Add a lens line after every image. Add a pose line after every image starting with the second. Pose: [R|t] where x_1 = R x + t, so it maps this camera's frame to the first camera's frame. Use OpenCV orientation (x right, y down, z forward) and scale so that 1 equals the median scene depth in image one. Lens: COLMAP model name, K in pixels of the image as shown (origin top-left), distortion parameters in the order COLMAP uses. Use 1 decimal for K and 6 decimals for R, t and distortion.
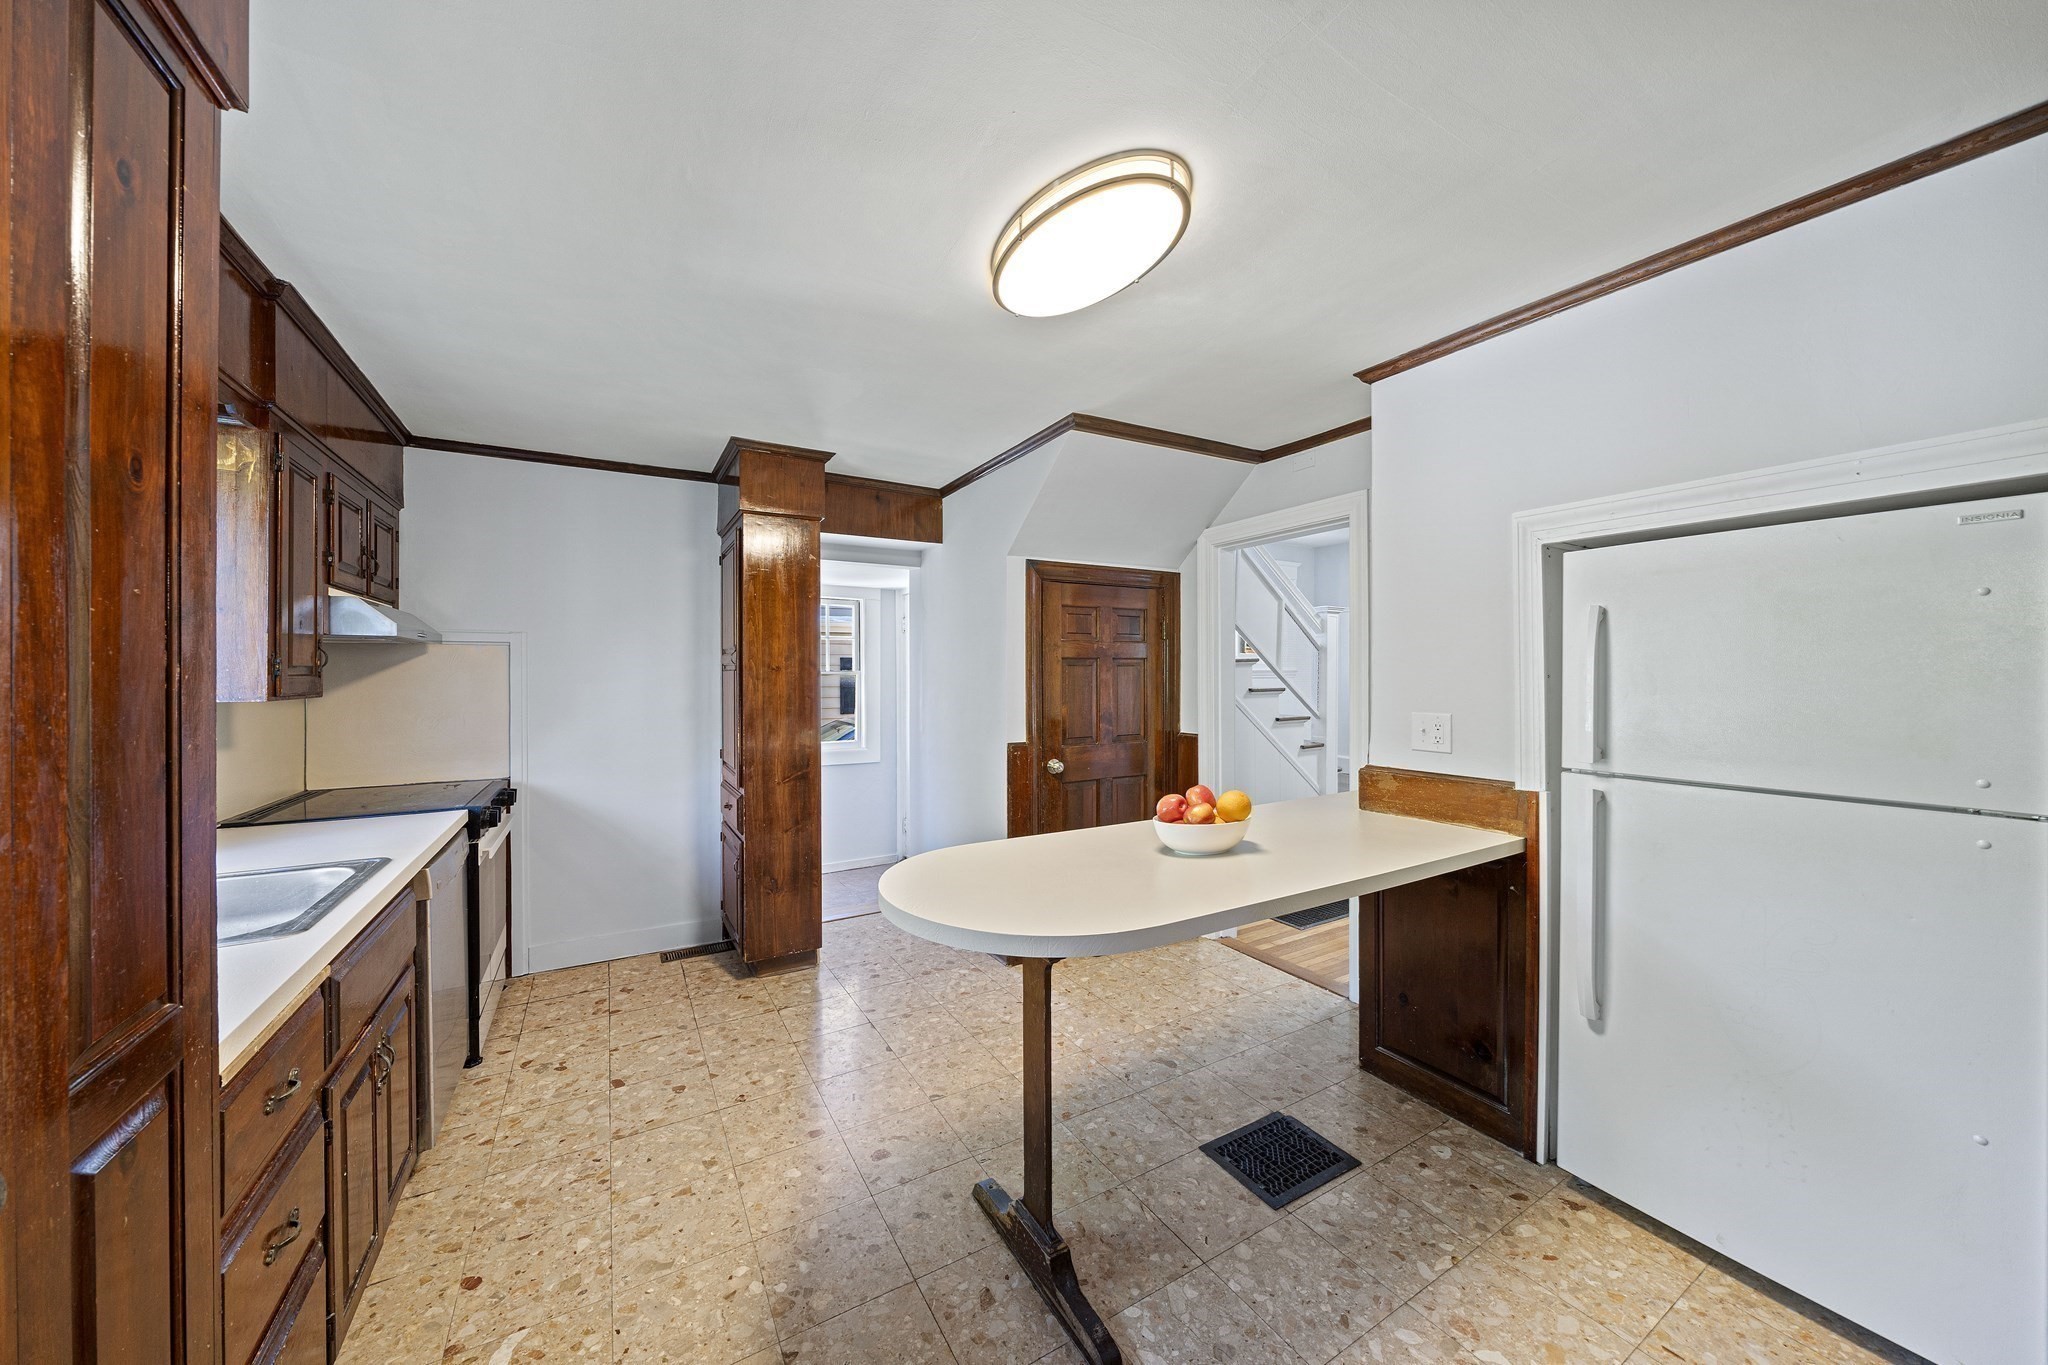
lens RADIAL K [[704.6, 0, 1014.2], [0, 704.6, 673.7], [0, 0, 1]] dist [-0.010752, -0.000179]
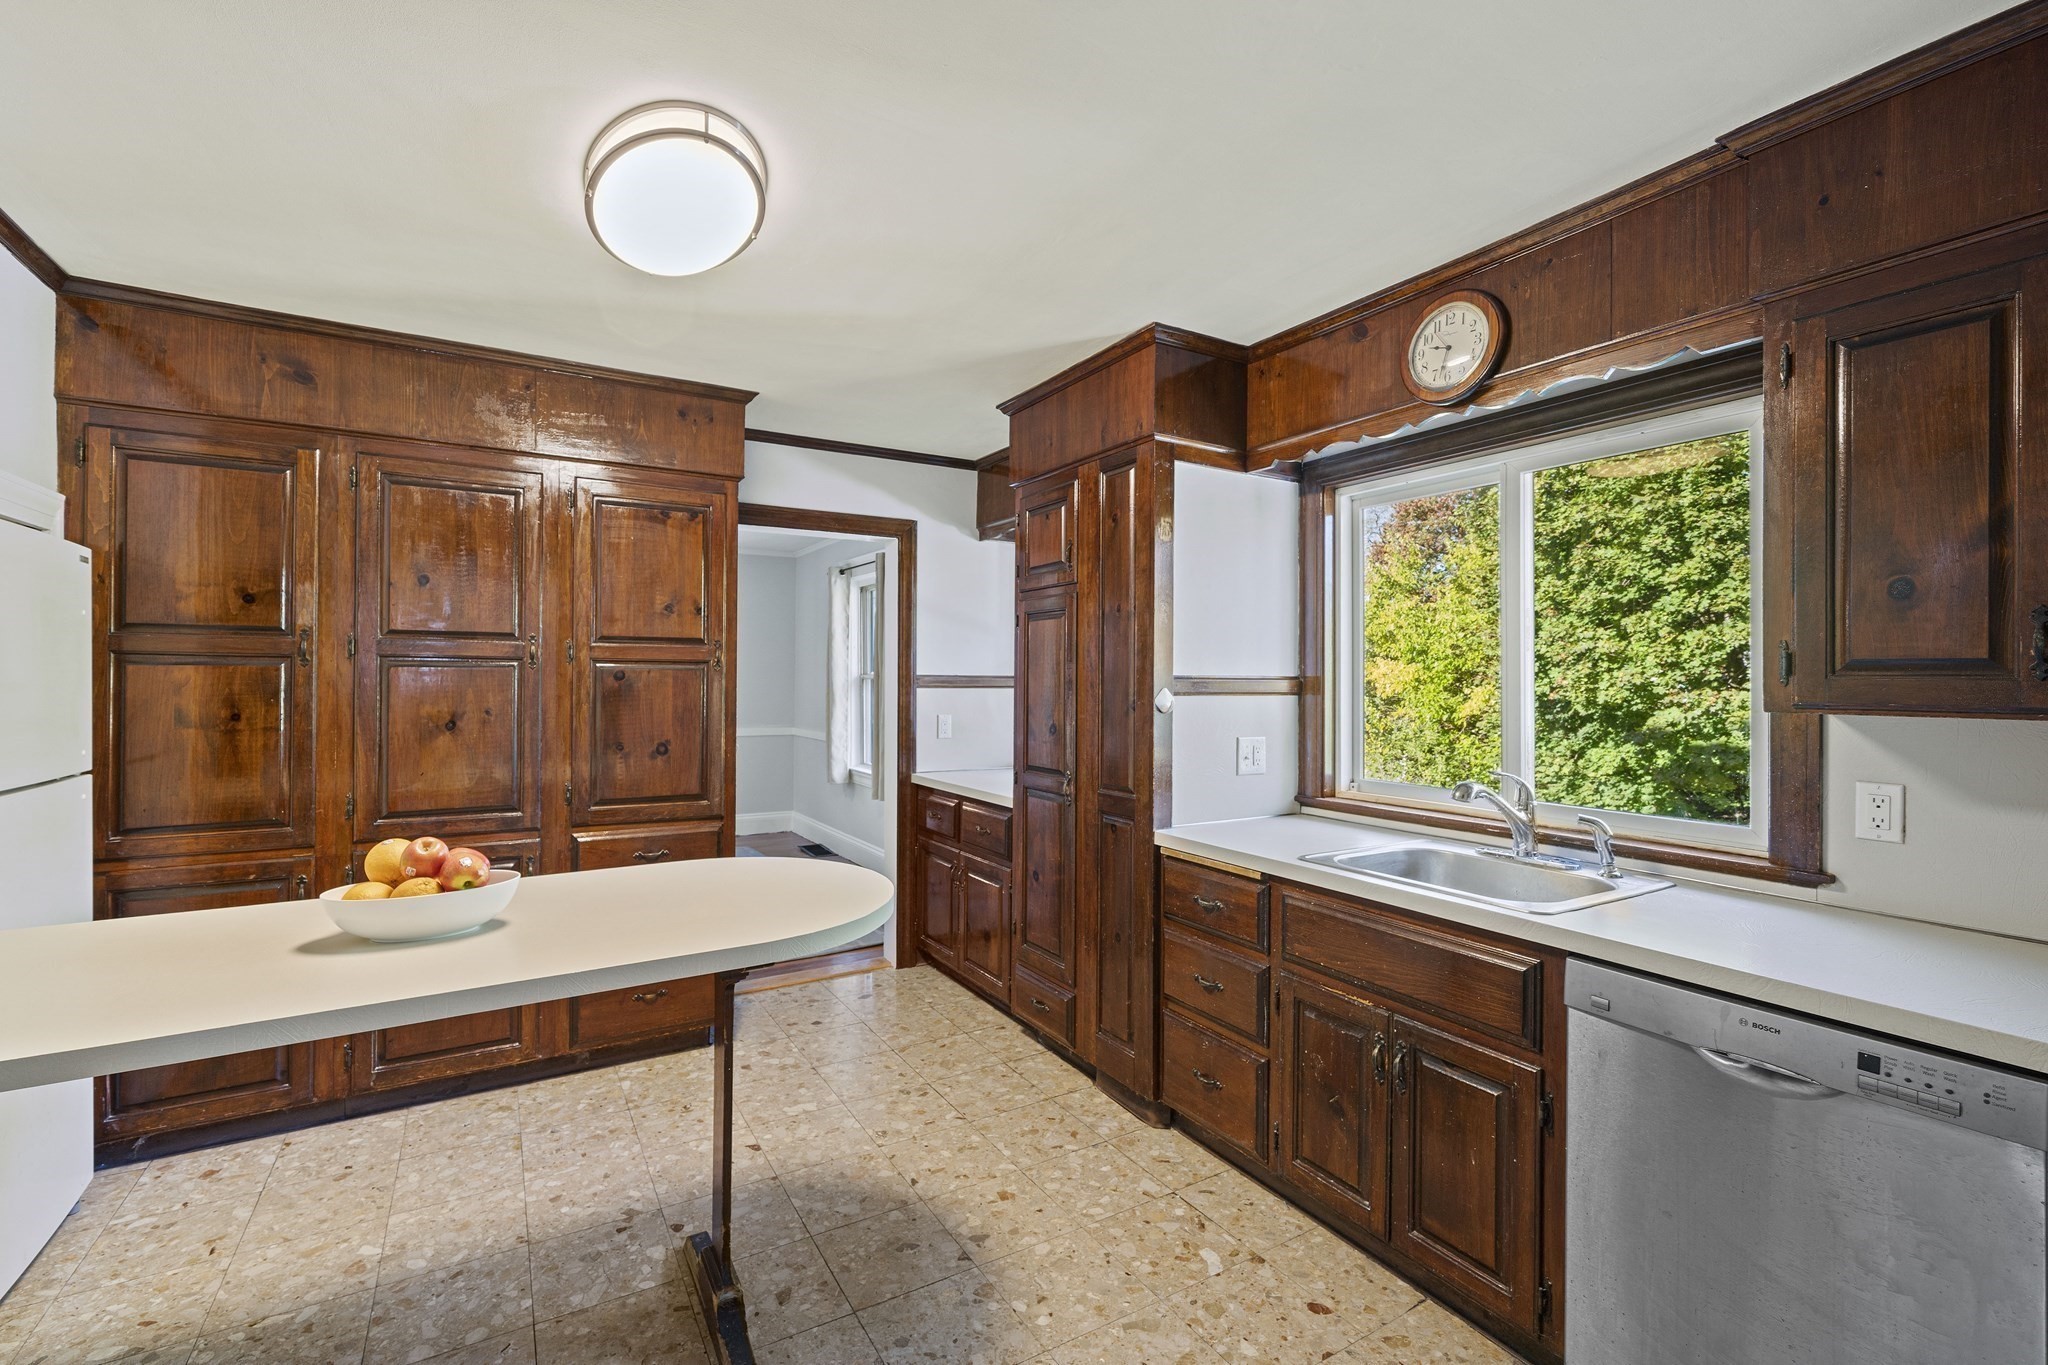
lens RADIAL K [[874.3, 0, 1012.3], [0, 874.3, 673.1], [0, 0, 1]] dist [-0.009039, 0.000484]
pose [[-0.999918, -0.001886, -0.012690, -0.285796], [-0.001845, 0.999993, -0.003306, 0.002362], [0.012697, -0.003283, -0.999914, 1.841211]]
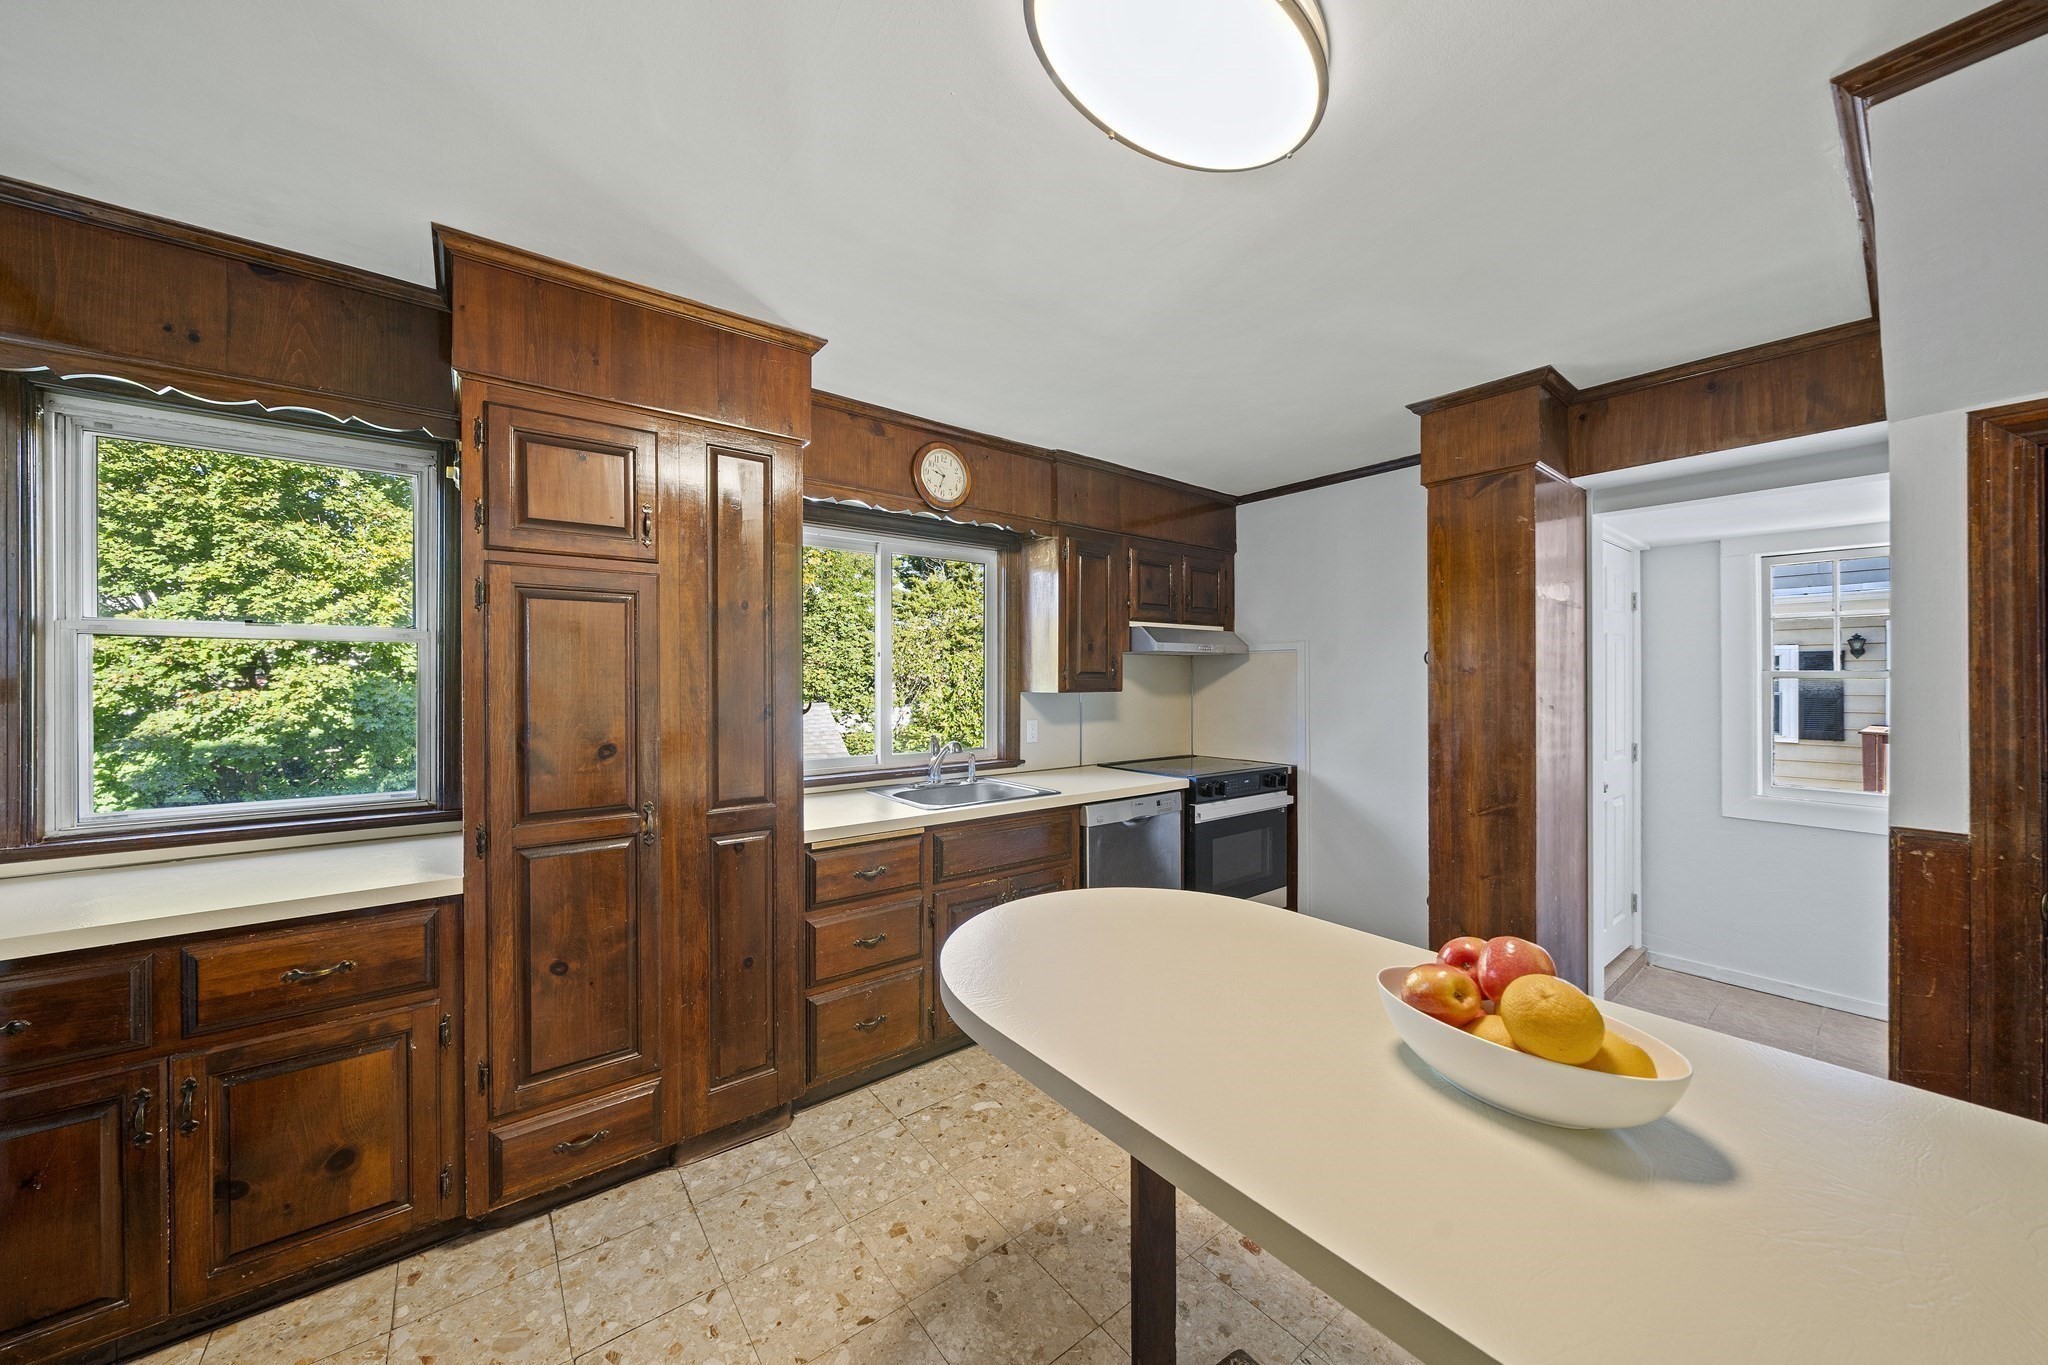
lens RADIAL K [[704.6, 0, 1014.3], [0, 704.6, 679.9], [0, 0, 1]] dist [-0.010752, -0.000179]
pose [[0.129802, 0.004560, -0.991529, 0.645272], [0.001192, 0.999988, 0.004755, -0.001470], [0.991539, -0.001799, 0.129795, 0.645809]]
